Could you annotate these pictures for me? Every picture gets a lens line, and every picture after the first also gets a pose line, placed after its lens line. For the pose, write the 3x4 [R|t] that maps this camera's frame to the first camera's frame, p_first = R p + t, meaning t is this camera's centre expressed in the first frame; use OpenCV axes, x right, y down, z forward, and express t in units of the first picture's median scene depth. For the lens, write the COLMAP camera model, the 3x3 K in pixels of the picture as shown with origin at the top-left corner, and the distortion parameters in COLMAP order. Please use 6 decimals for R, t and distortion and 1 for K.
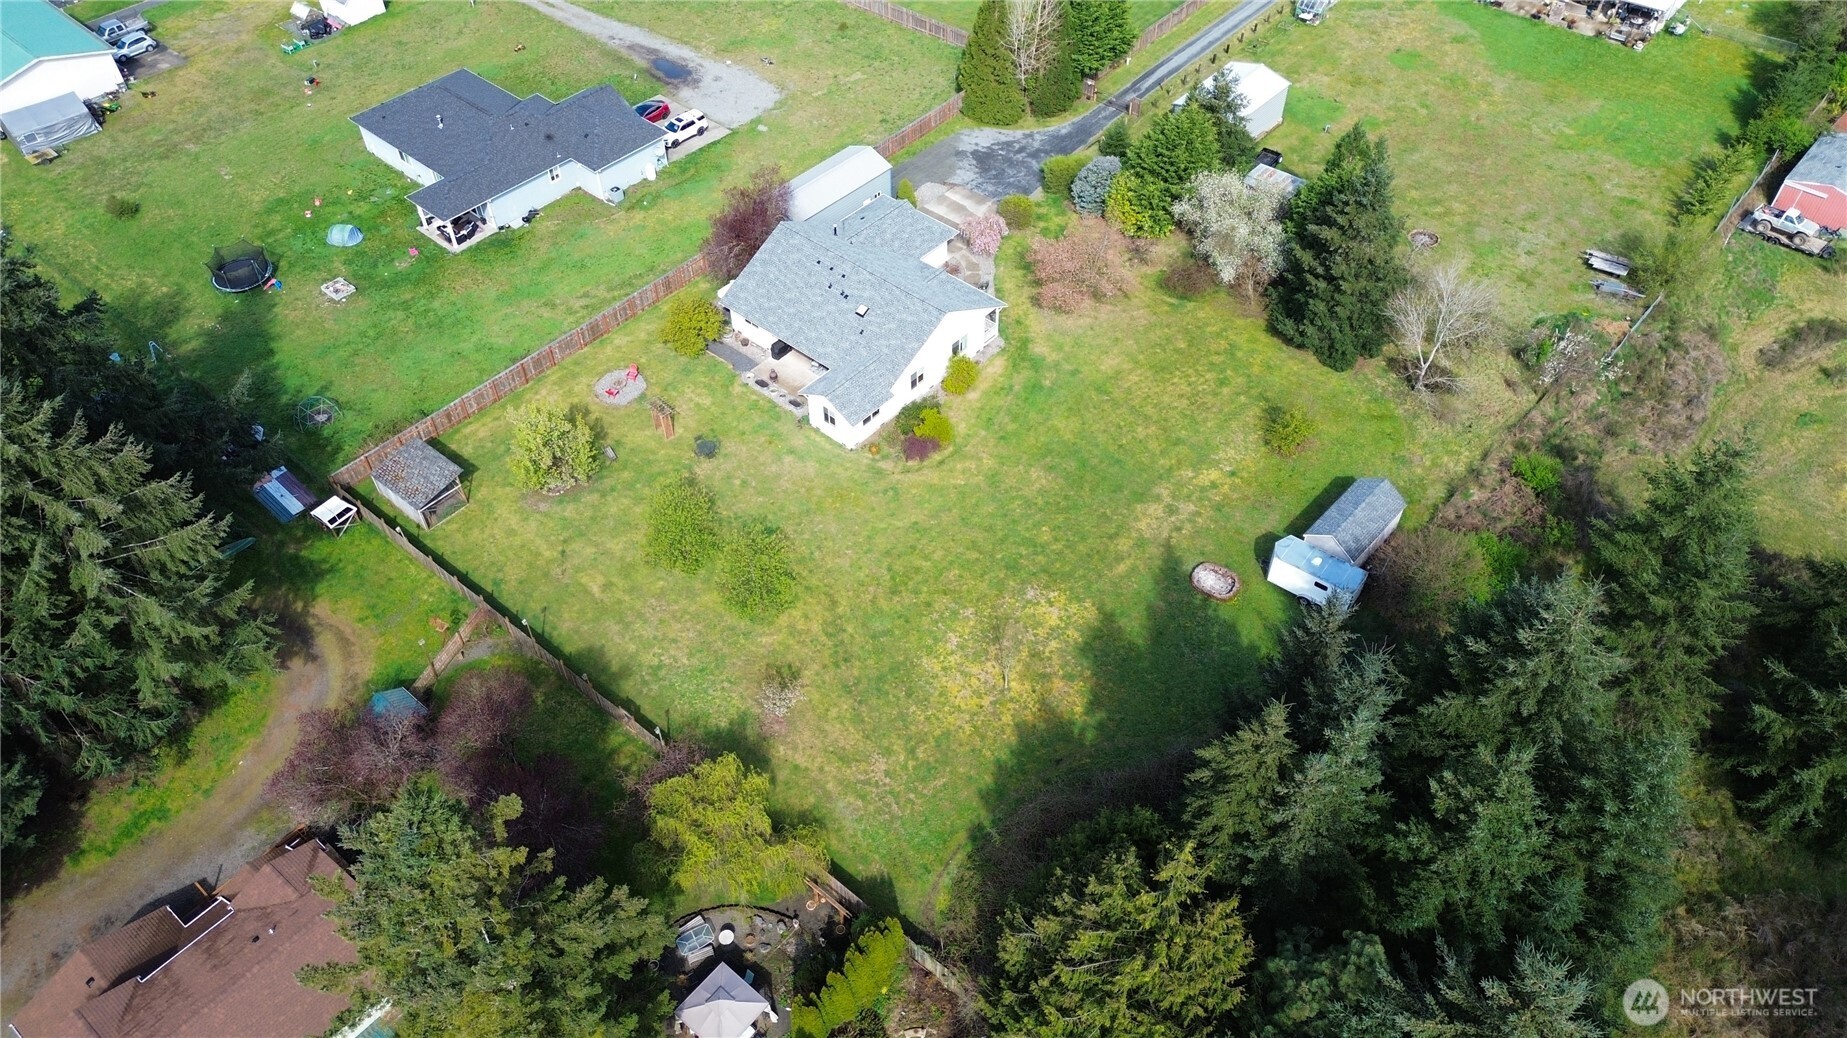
lens RADIAL K [[1290.7, 0, 919.4], [0, 1290.7, 515.7], [0, 0, 1]] dist [0.102603, -0.127969]
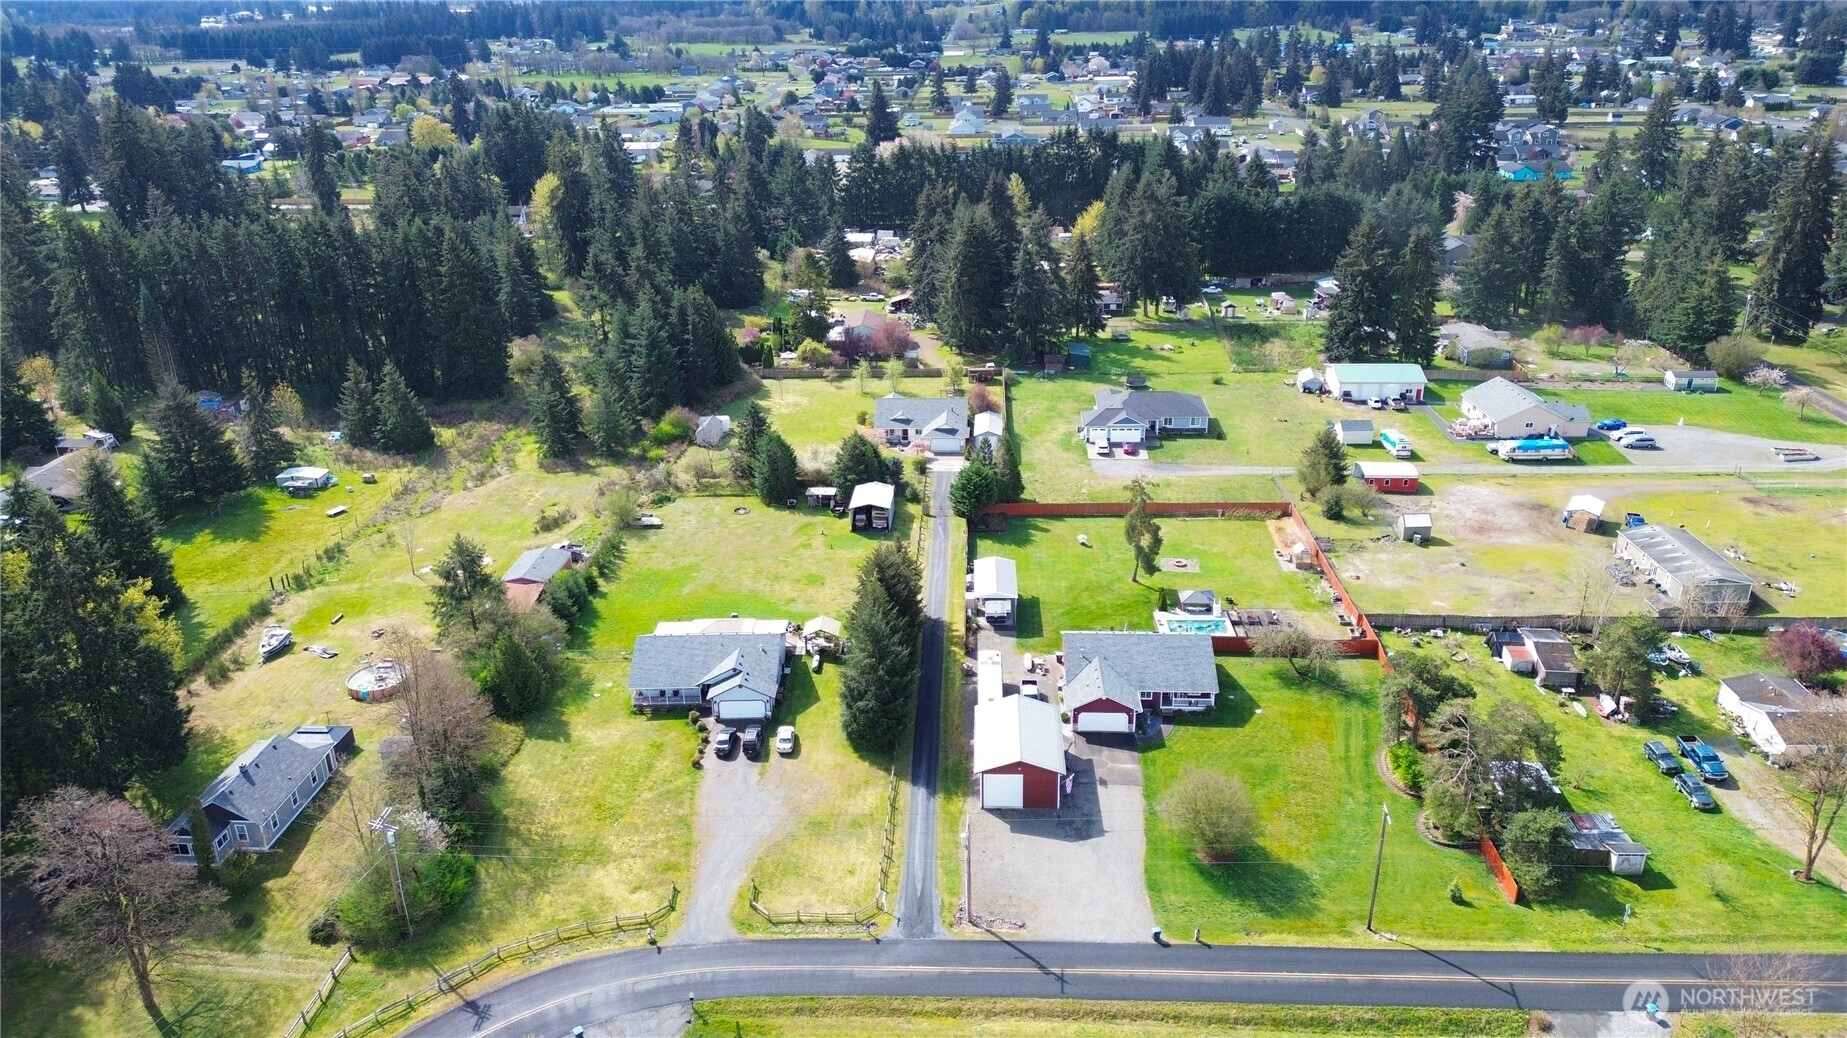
lens RADIAL K [[1290.7, 0, 919.4], [0, 1290.7, 515.7], [0, 0, 1]] dist [0.102603, -0.127969]
pose [[-0.788190, 0.261542, -0.557093, 1.599034], [-0.430624, 0.412330, 0.802837, -2.388277], [0.439682, 0.872685, -0.212368, 1.968325]]
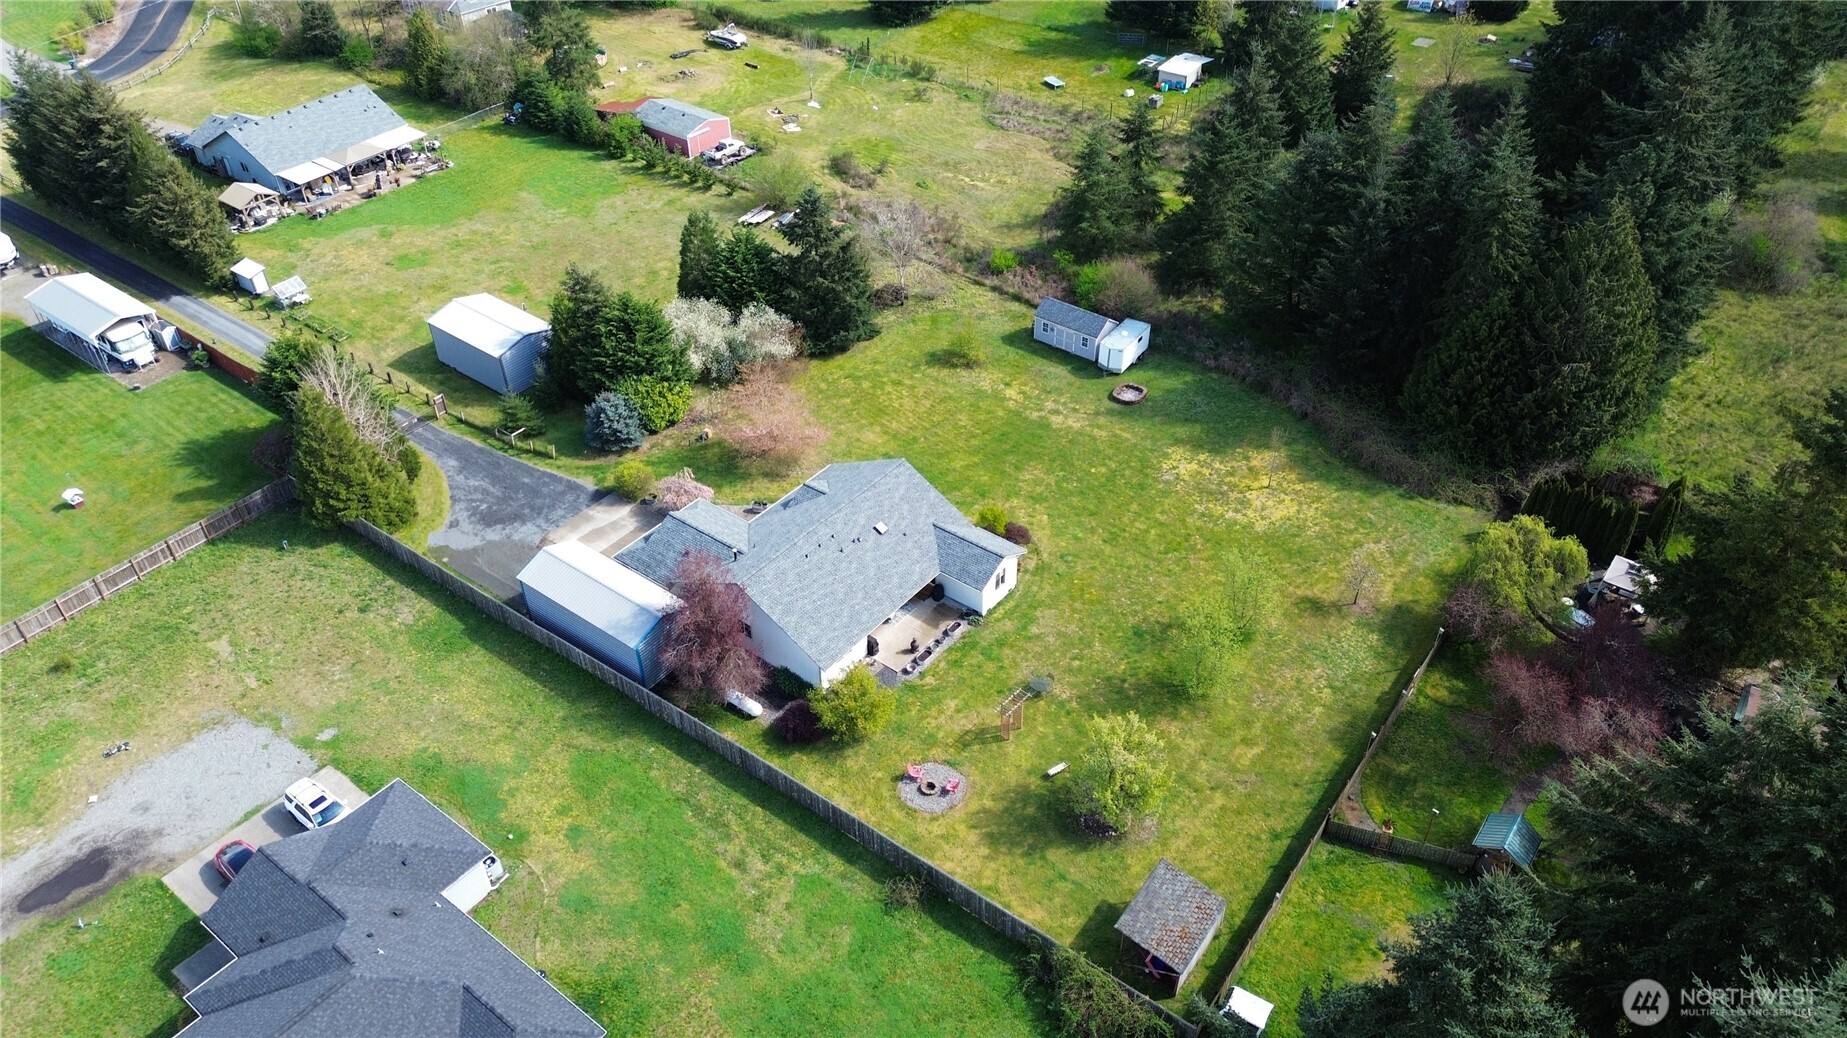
lens RADIAL K [[1290.7, 0, 919.4], [0, 1290.7, 515.7], [0, 0, 1]] dist [0.102603, -0.127969]
pose [[-0.063364, -0.608204, 0.791248, -0.869615], [0.734625, 0.508224, 0.449483, -0.629493], [-0.675508, 0.609751, 0.414598, 0.666148]]
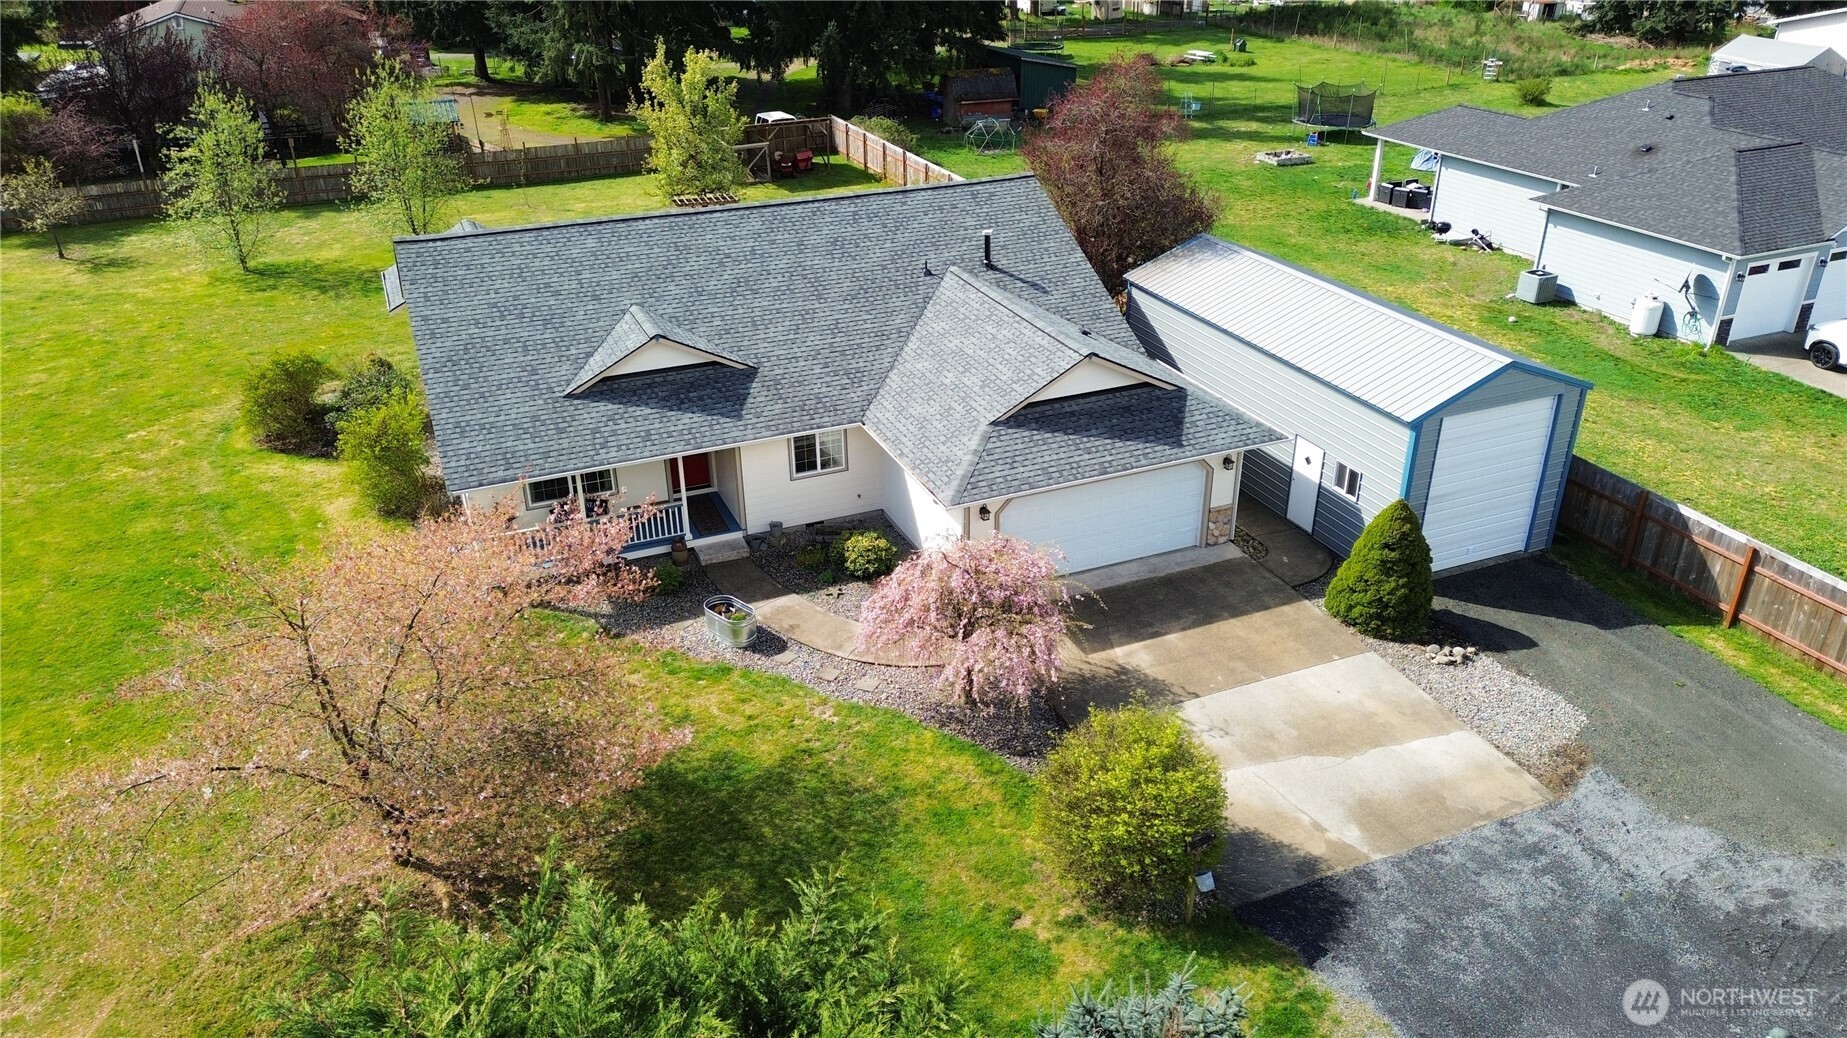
lens RADIAL K [[1290.7, 0, 919.4], [0, 1290.7, 515.7], [0, 0, 1]] dist [0.102603, -0.127969]
pose [[-0.434902, 0.419652, -0.796713, 0.281814], [-0.645329, 0.471814, 0.600784, -0.450692], [0.628021, 0.775425, 0.065621, 1.225774]]
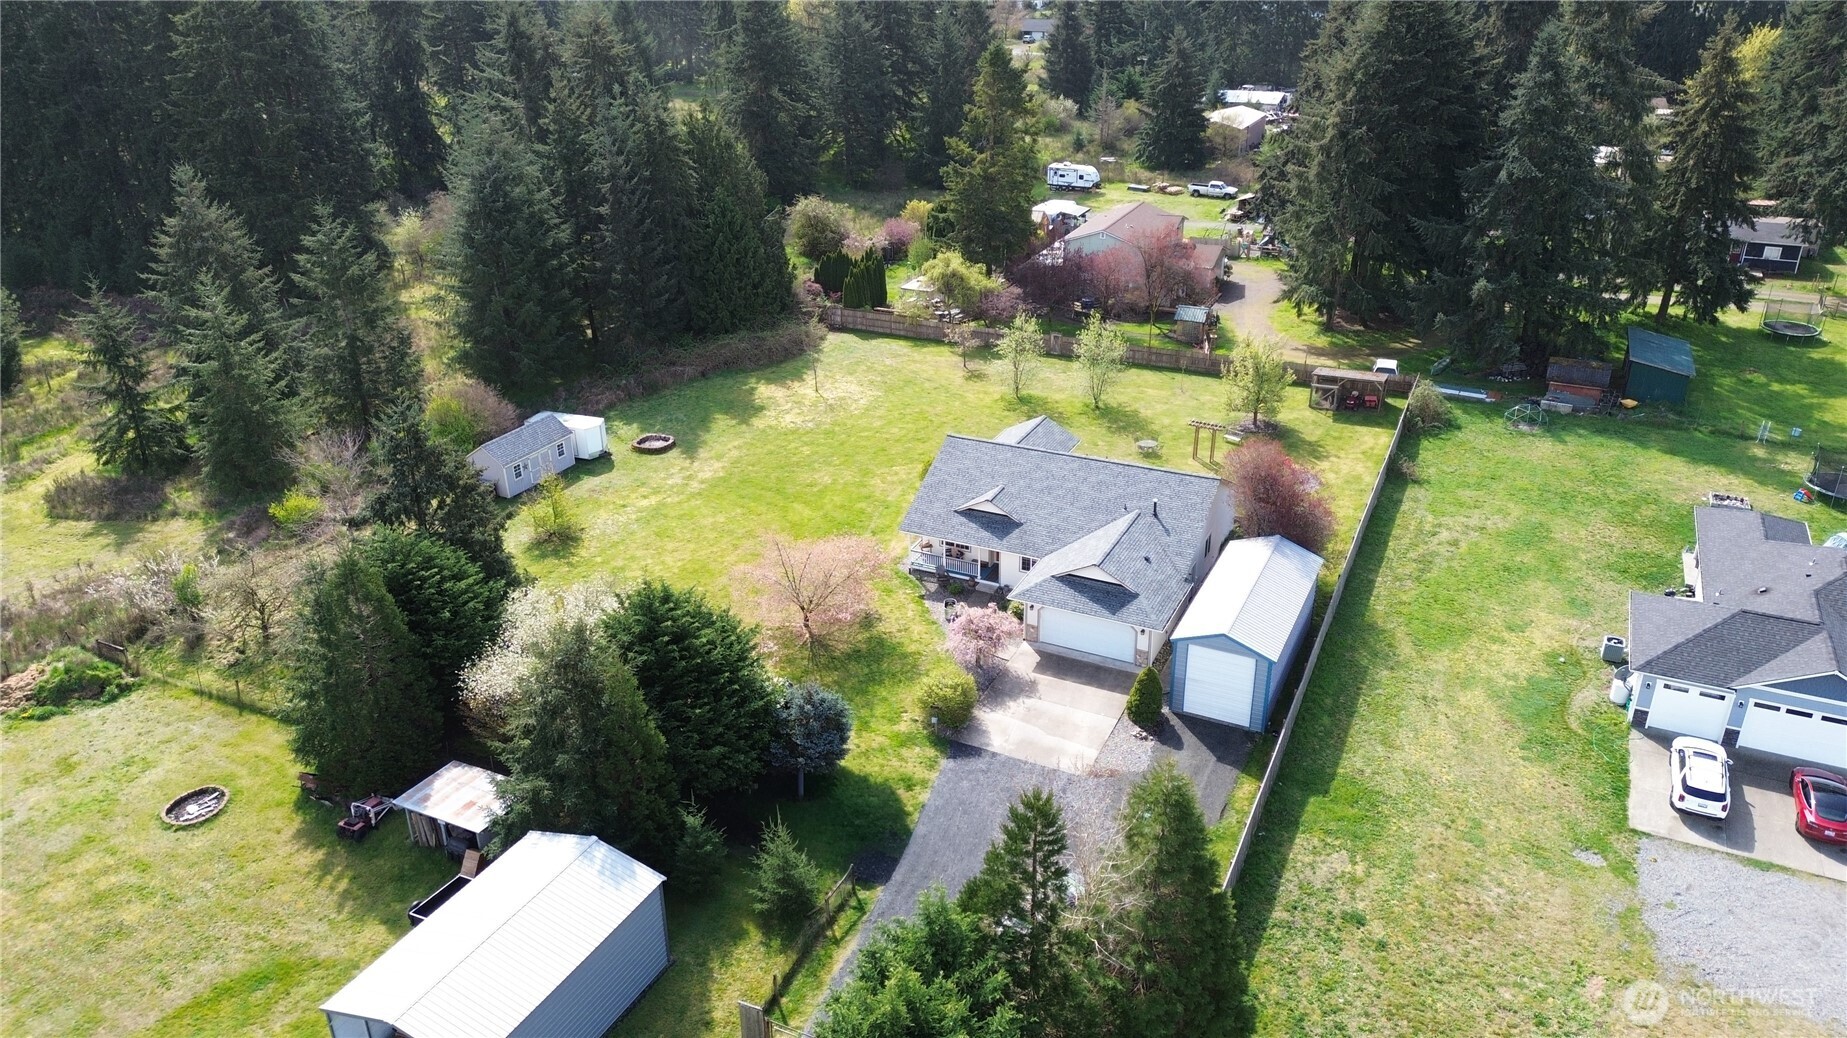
lens RADIAL K [[1275.5, 0, 923.5], [0, 1275.5, 519.0], [0, 0, 1]] dist [0.084544, -0.110189]
pose [[-0.964989, 0.135727, -0.224441, 0.257659], [-0.172956, 0.314020, 0.933530, -1.021954], [0.197184, 0.939665, -0.279551, 1.414563]]
